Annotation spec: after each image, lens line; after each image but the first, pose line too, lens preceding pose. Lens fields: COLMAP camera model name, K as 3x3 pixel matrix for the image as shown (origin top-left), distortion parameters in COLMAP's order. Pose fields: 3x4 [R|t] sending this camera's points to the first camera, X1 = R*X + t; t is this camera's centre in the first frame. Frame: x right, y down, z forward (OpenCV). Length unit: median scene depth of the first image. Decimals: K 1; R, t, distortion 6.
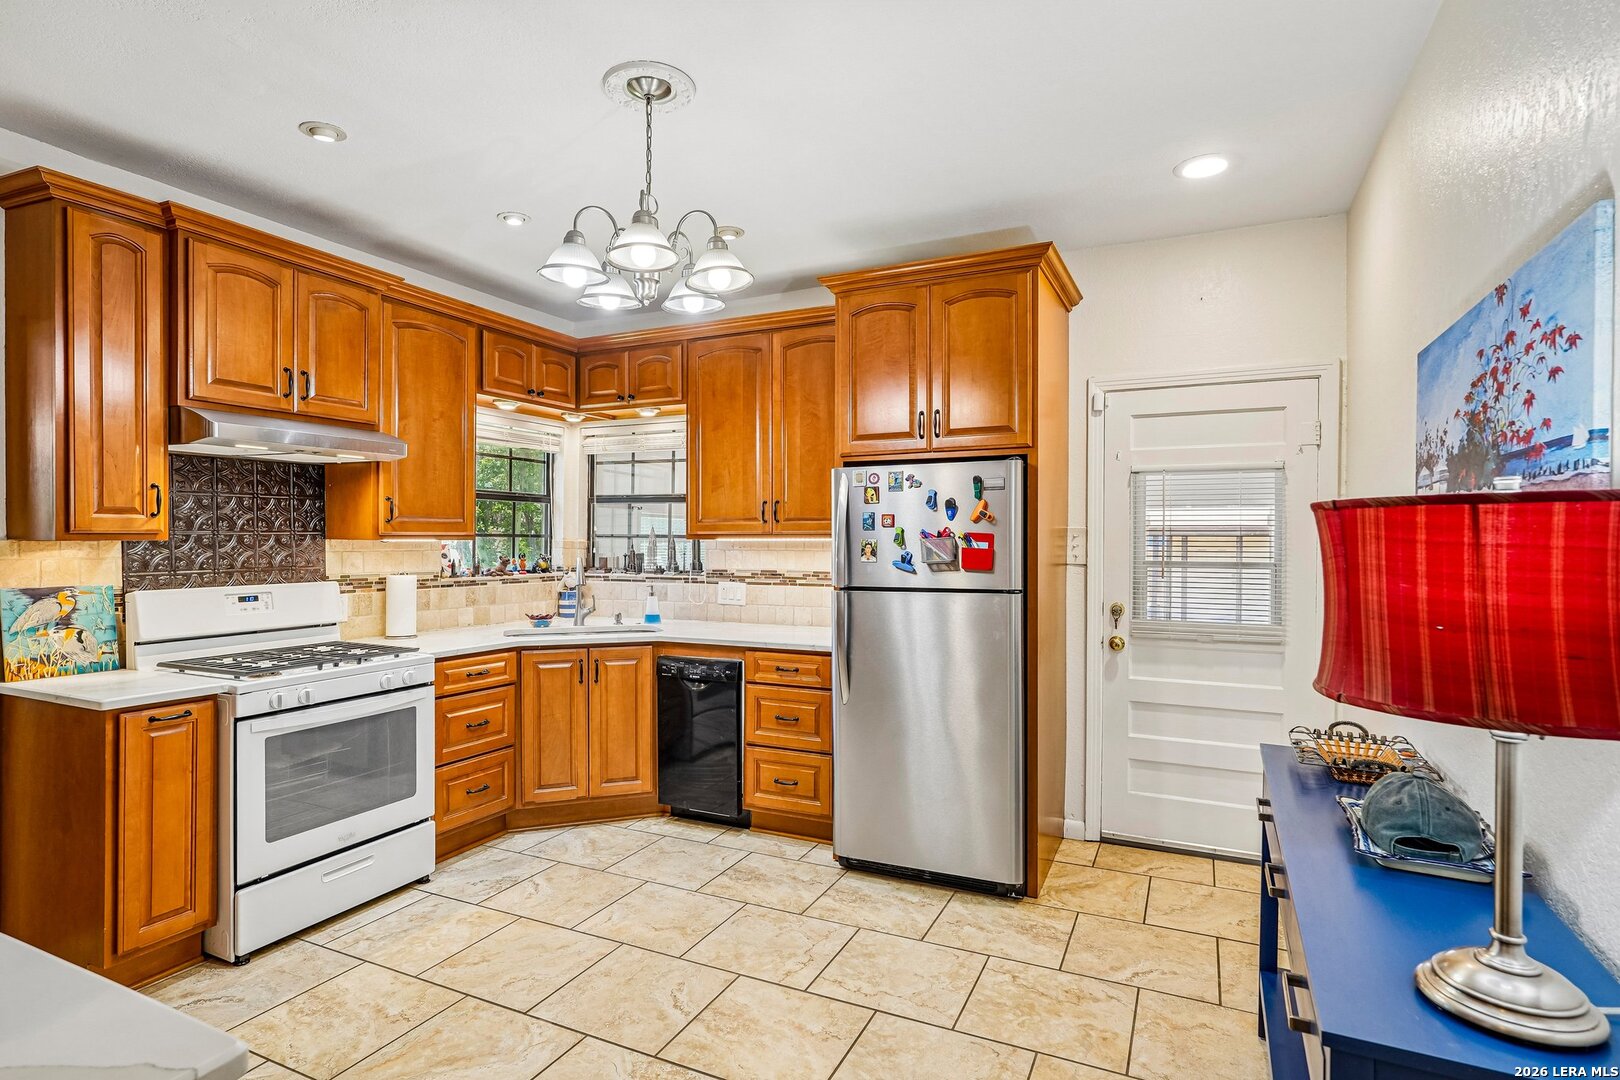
lens RADIAL K [[828.0, 0, 808.3], [0, 828.0, 545.0], [0, 0, 1]] dist [-0.001318, 0.000233]
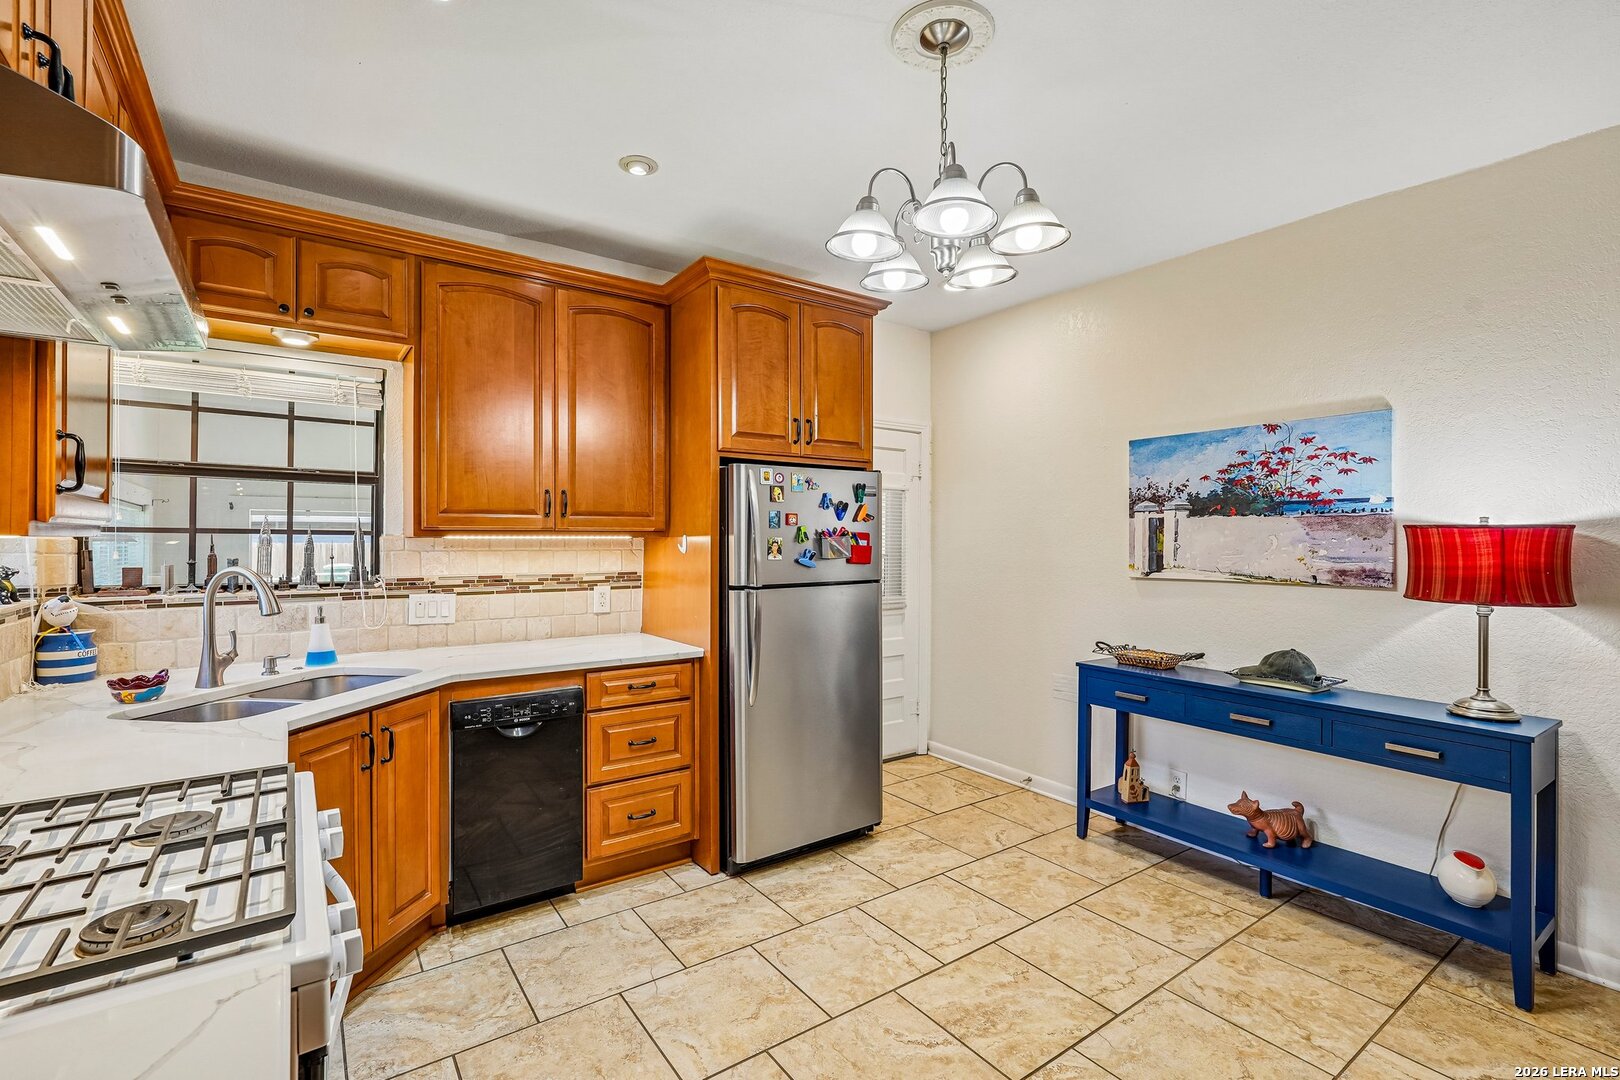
lens RADIAL K [[722.0, 0, 802.6], [0, 722.0, 539.3], [0, 0, 1]] dist [-0.011362, 0.000468]
pose [[0.493319, -0.001818, 0.869847, -0.651441], [0.002744, 0.999996, 0.000534, -0.005104], [-0.869844, 0.002123, 0.493322, 0.512822]]
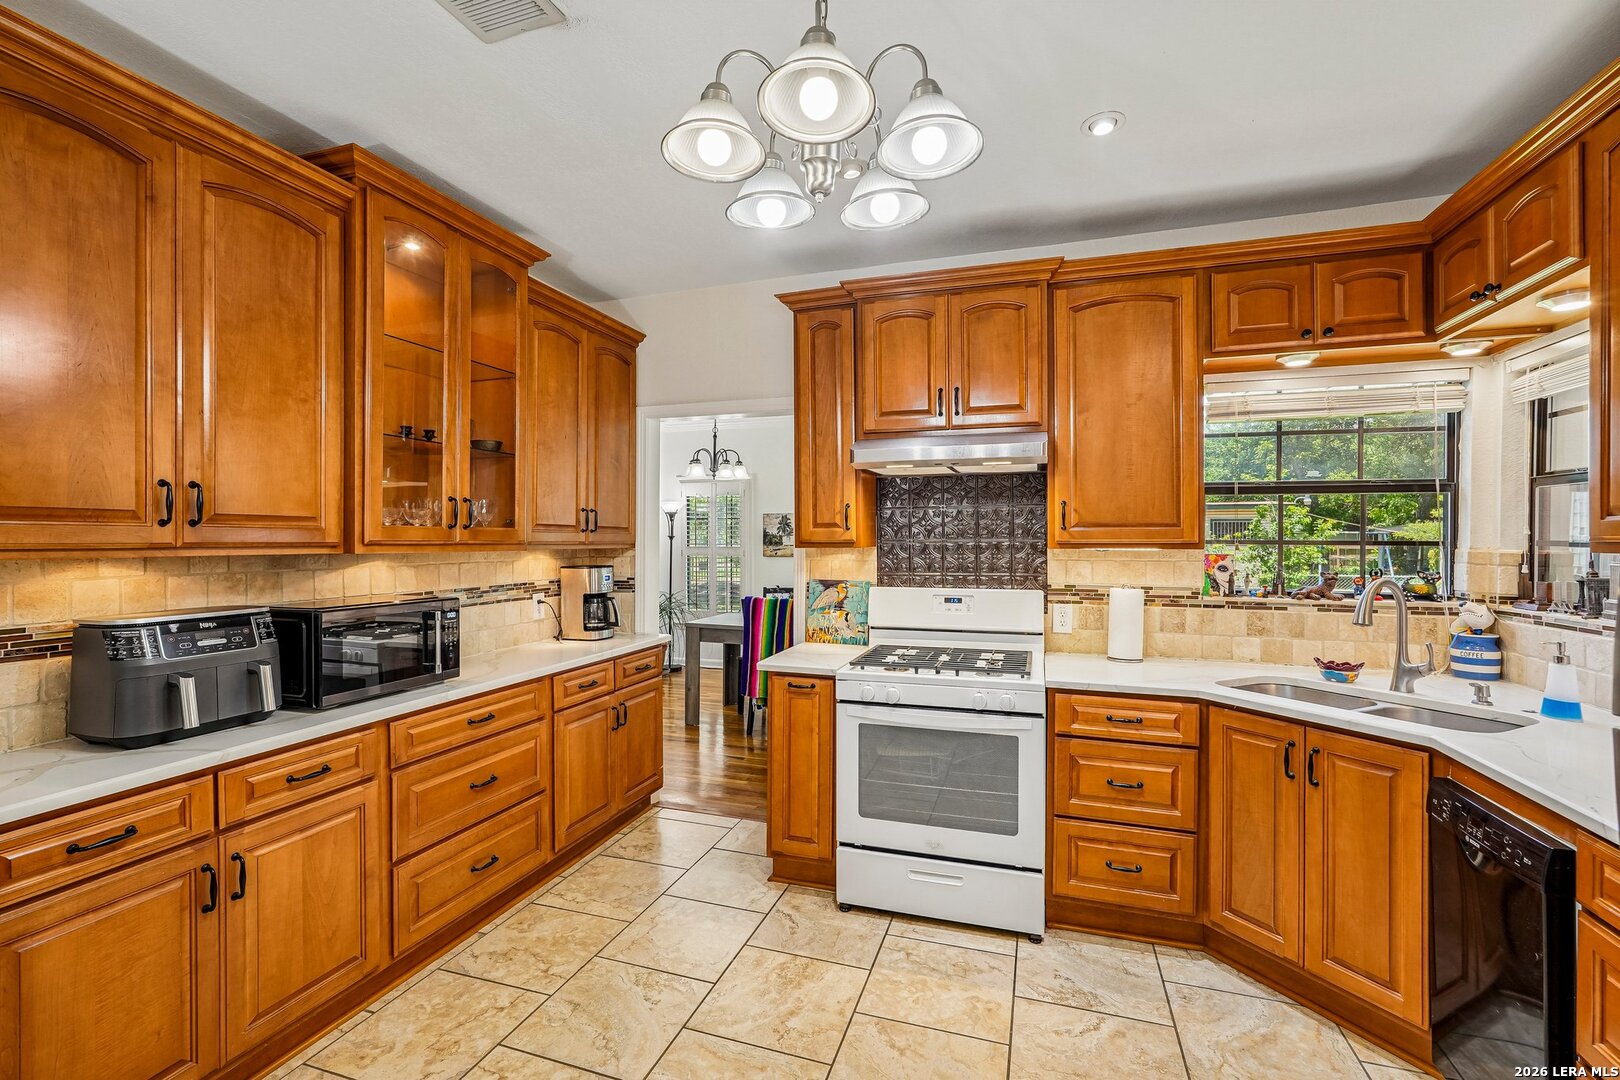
lens RADIAL K [[735.5, 0, 810.0], [0, 735.5, 540.0], [0, 0, 1]] dist [-0.000829, 0.000157]
pose [[0.119786, 0.000313, -0.992800, 0.269146], [-0.007775, 0.999970, -0.000623, -0.013552], [0.992769, 0.007794, 0.119785, 0.642553]]
